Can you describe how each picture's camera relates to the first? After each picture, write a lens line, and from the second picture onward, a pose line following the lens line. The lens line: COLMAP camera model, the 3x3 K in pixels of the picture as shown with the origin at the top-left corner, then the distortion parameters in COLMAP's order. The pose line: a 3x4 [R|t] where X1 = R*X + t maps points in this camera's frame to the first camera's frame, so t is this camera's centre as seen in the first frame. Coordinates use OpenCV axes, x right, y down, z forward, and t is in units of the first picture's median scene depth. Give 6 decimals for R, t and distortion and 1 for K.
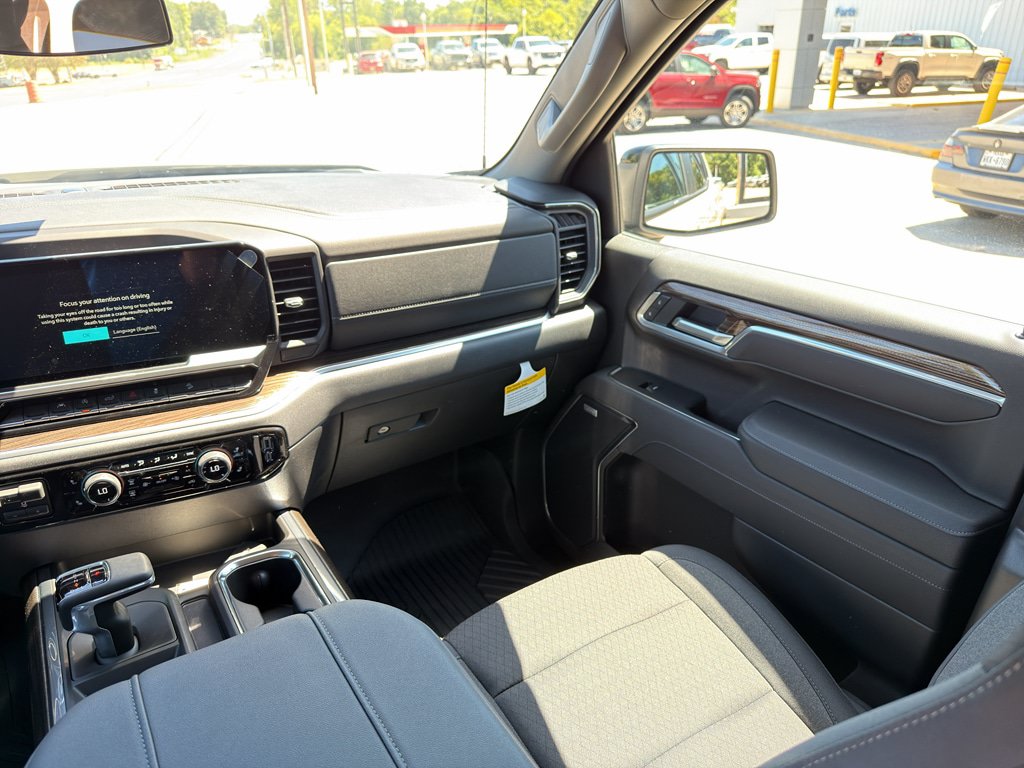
lens RADIAL K [[728.9, 0, 512.0], [0, 728.9, 384.0], [0, 0, 1]] dist [0.000376, -0.007744]
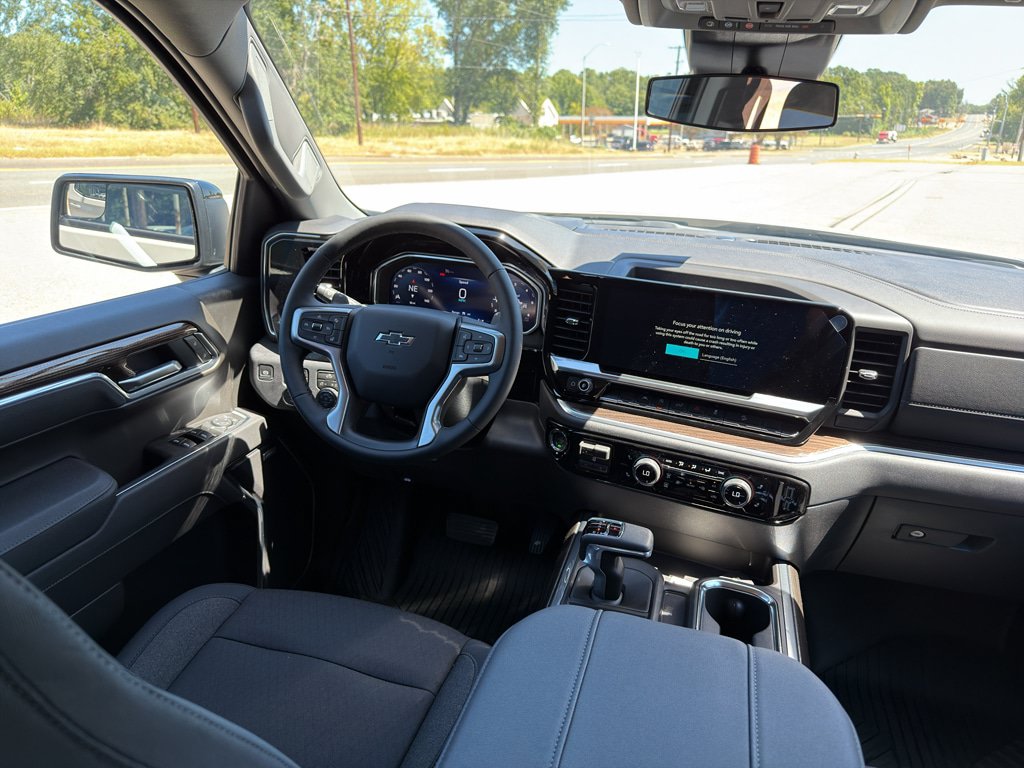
lens RADIAL K [[767.1, 0, 512.0], [0, 767.1, 384.0], [0, 0, 1]] dist [0.007612, -0.007238]
pose [[0.638159, 0.273650, -0.719631, 0.163493], [-0.345772, 0.937002, 0.049682, 0.018439], [0.687892, 0.217124, 0.692577, -0.073580]]
